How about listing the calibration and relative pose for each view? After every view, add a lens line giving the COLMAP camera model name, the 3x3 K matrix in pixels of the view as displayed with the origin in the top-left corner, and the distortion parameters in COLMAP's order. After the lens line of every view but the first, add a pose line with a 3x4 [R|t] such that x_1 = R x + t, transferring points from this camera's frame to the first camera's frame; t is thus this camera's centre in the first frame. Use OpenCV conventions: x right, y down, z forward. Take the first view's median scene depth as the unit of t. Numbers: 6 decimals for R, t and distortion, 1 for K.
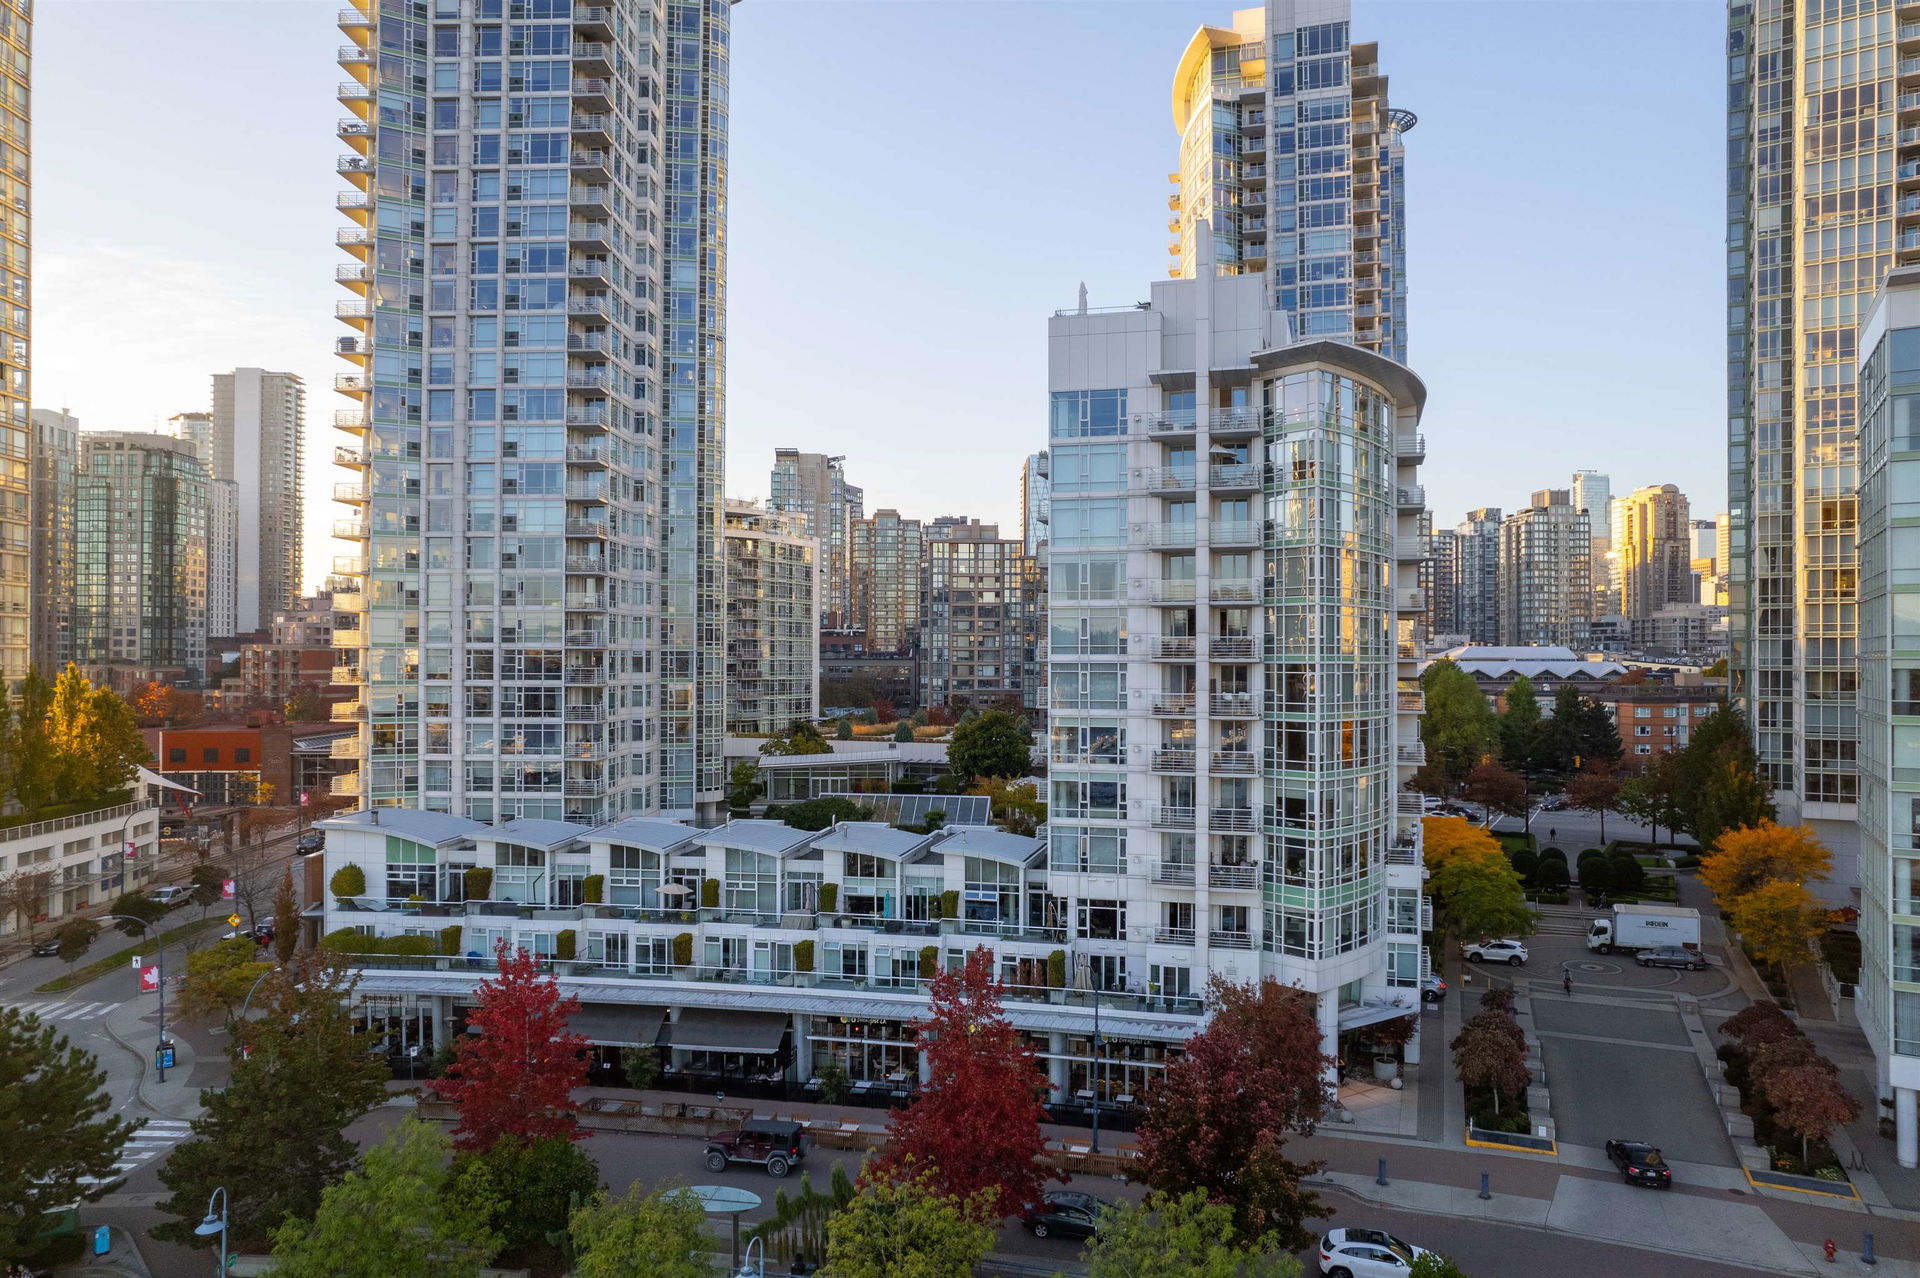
lens RADIAL K [[1240.7, 0, 947.5], [0, 1240.7, 650.7], [0, 0, 1]] dist [-0.069751, 0.052391]
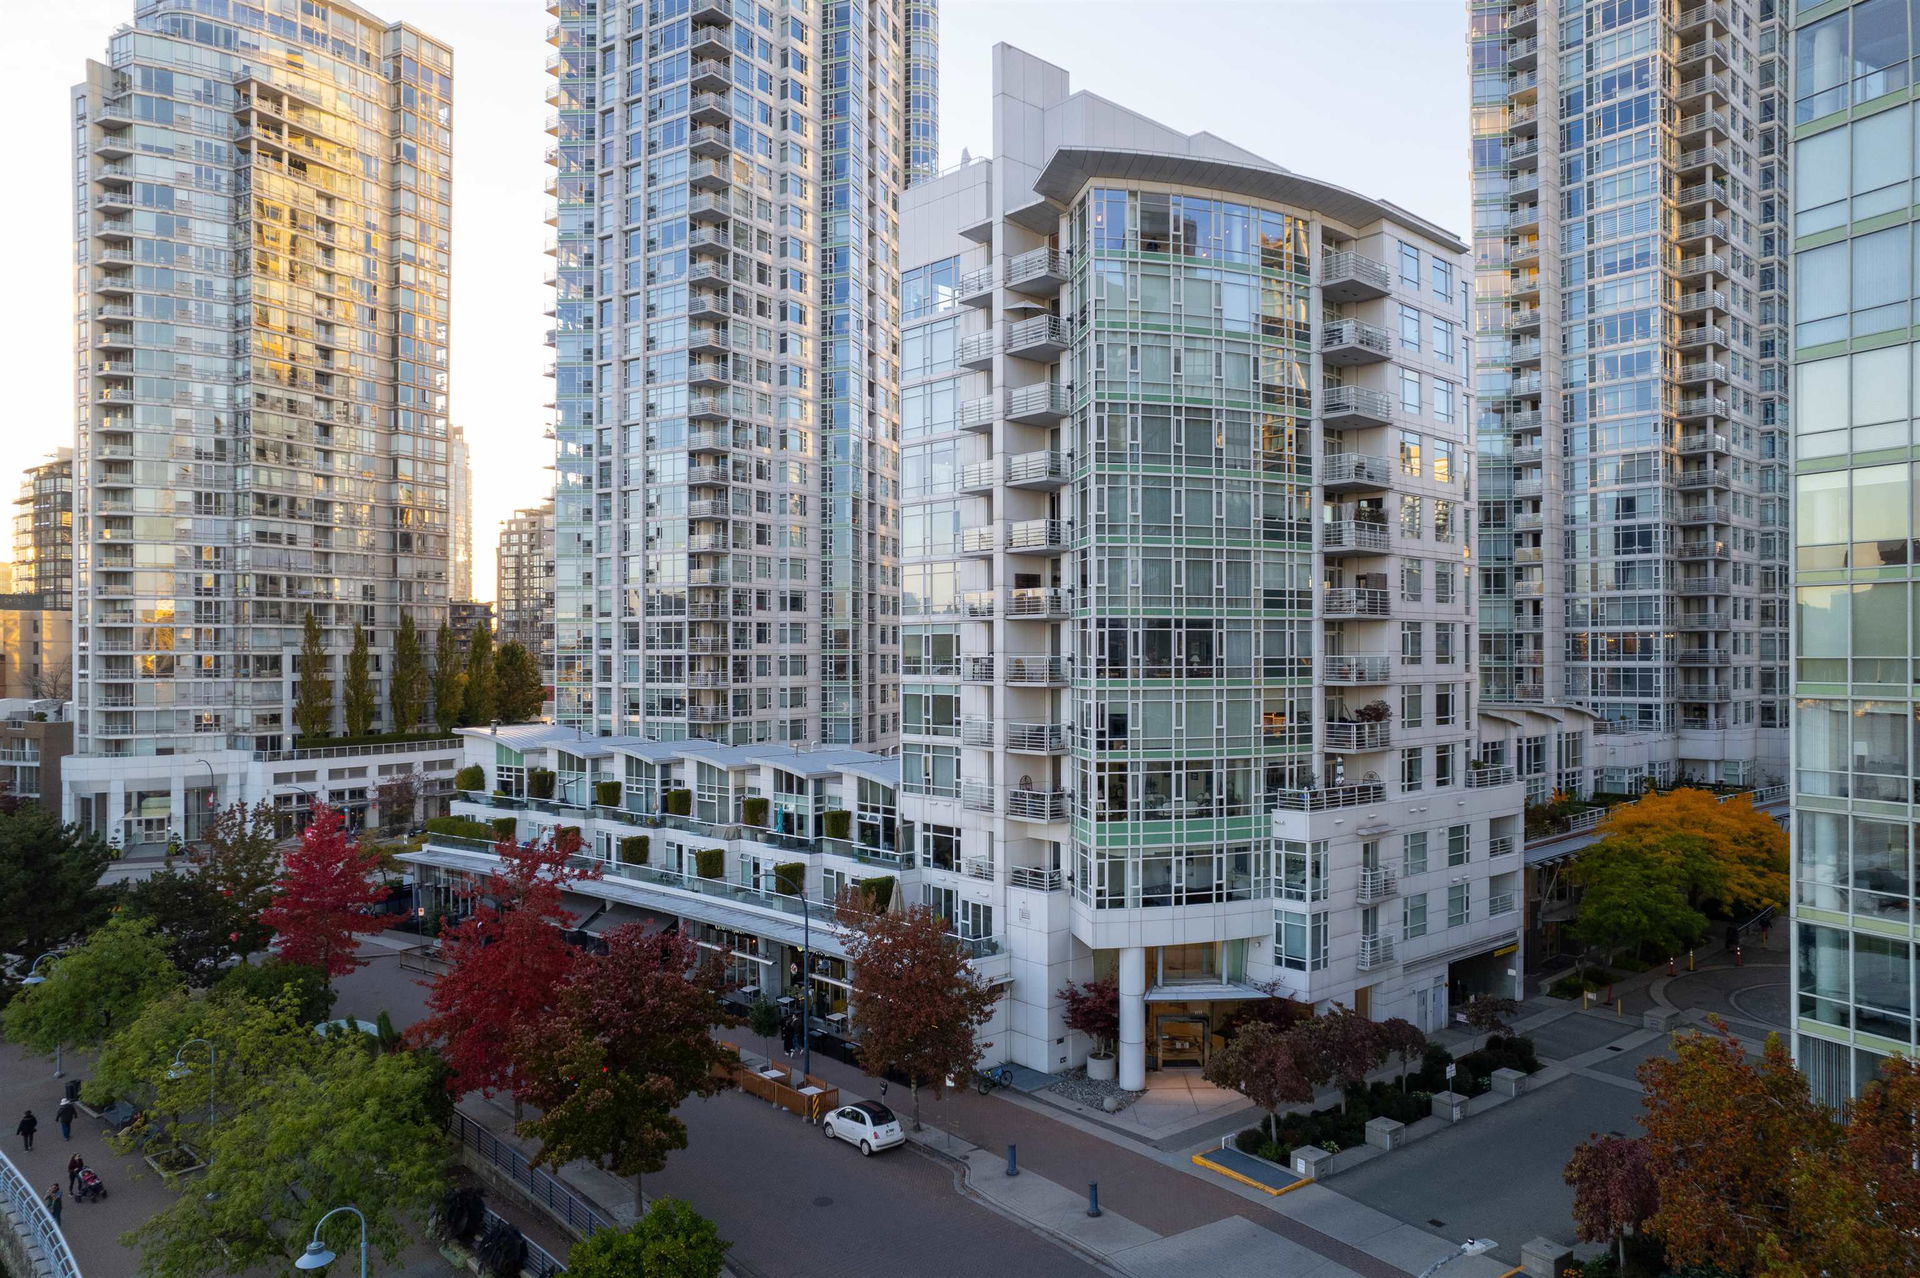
lens RADIAL K [[1240.7, 0, 947.5], [0, 1240.7, 650.7], [0, 0, 1]] dist [-0.069751, 0.052391]
pose [[0.859688, -0.005015, -0.510795, 0.574862], [0.007090, 0.999973, 0.002116, 0.070439], [0.510771, -0.005440, 0.859700, 0.222506]]
